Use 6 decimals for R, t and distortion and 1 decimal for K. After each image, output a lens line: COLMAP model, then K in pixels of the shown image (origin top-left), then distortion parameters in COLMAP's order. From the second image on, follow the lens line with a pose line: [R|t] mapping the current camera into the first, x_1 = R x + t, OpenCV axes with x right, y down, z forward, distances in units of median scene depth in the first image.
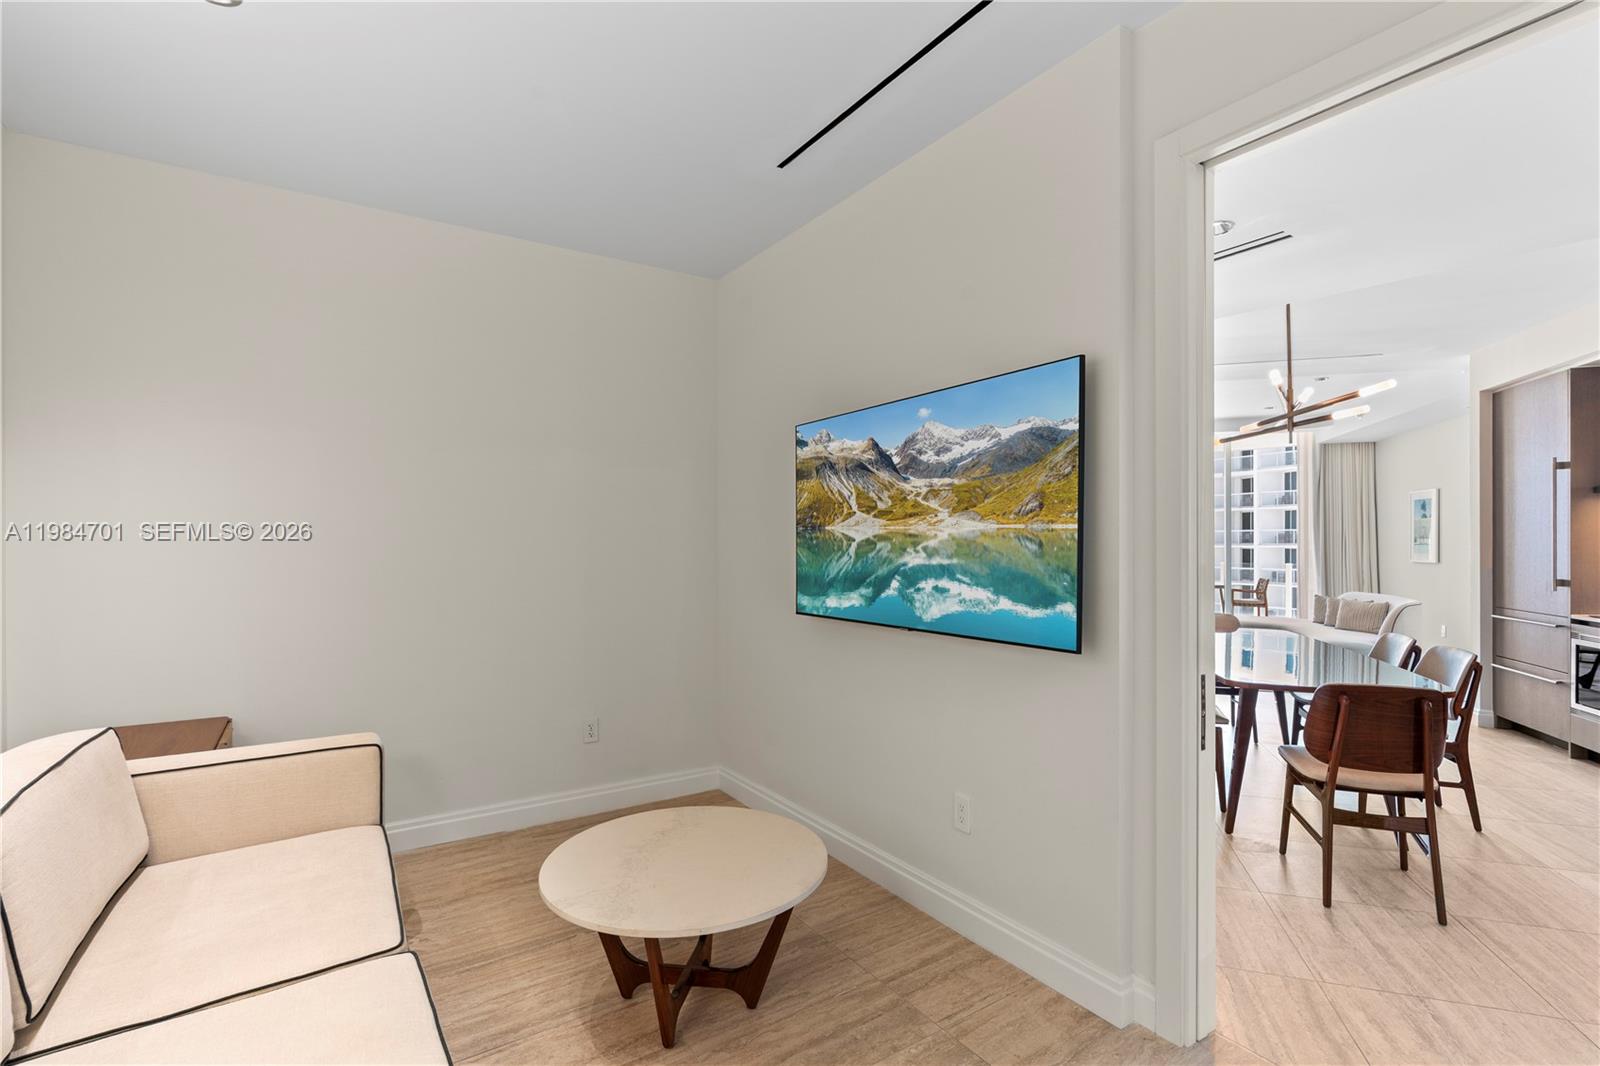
lens RADIAL K [[747.7, 0, 800.0], [0, 747.7, 533.0], [0, 0, 1]] dist [-0.002661, -0.000290]
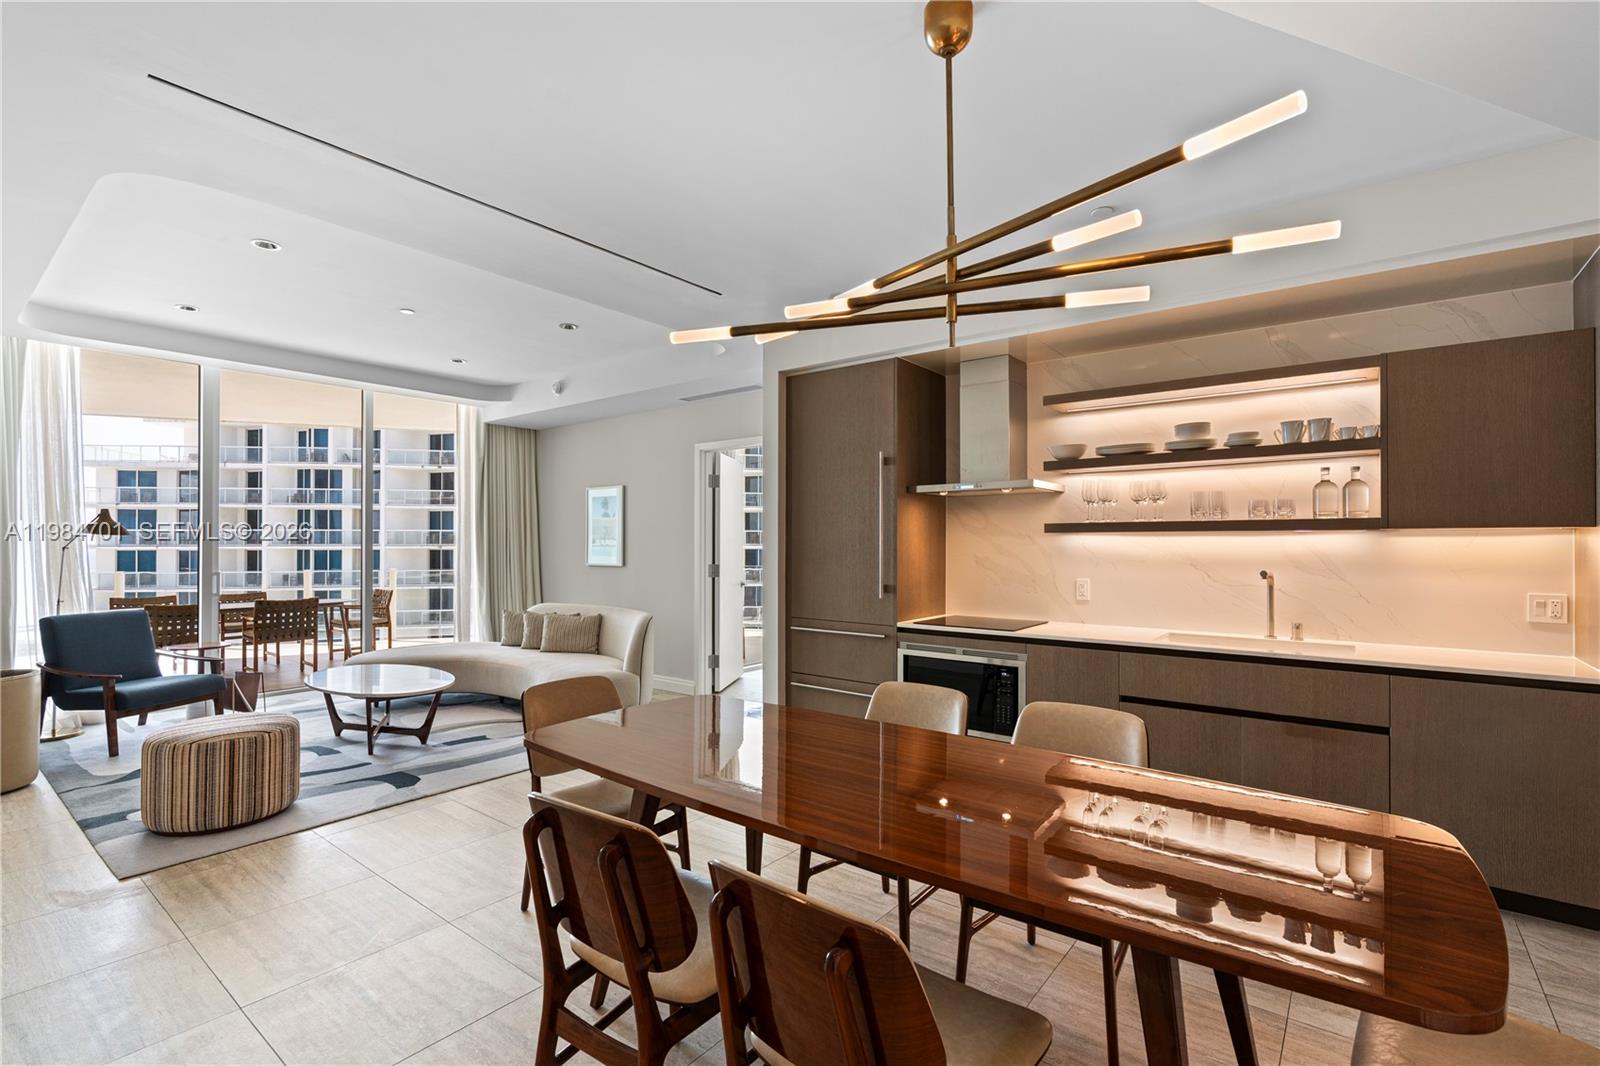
lens RADIAL K [[726.7, 0, 807.2], [0, 726.7, 542.6], [0, 0, 1]] dist [-0.002881, 0.000728]
pose [[0.346949, 0.000718, 0.937884, 0.098352], [-0.011693, 0.999925, 0.003560, 0.005292], [-0.937811, -0.012202, 0.346931, 0.526548]]
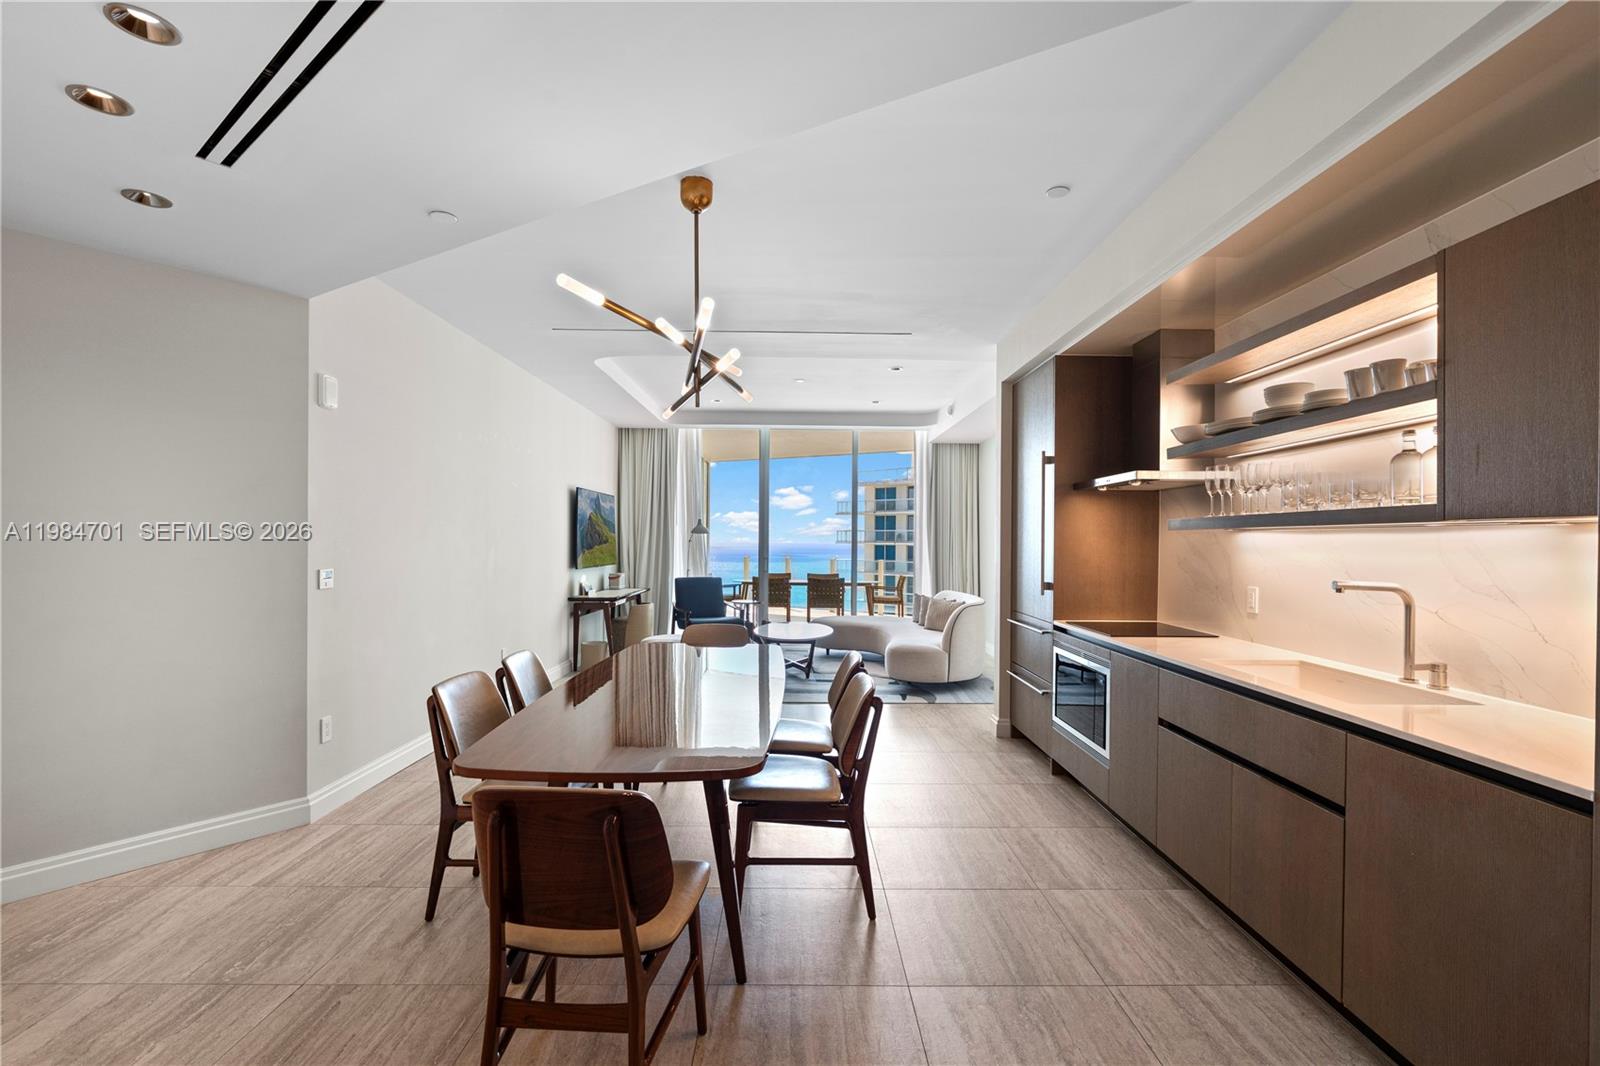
lens RADIAL K [[726.7, 0, 807.2], [0, 726.7, 542.6], [0, 0, 1]] dist [-0.002881, 0.000728]
pose [[0.949179, 0.002874, 0.314725, 0.304209], [-0.008354, 0.999836, 0.016067, 0.000209], [-0.314627, -0.017880, 0.949047, 0.158529]]
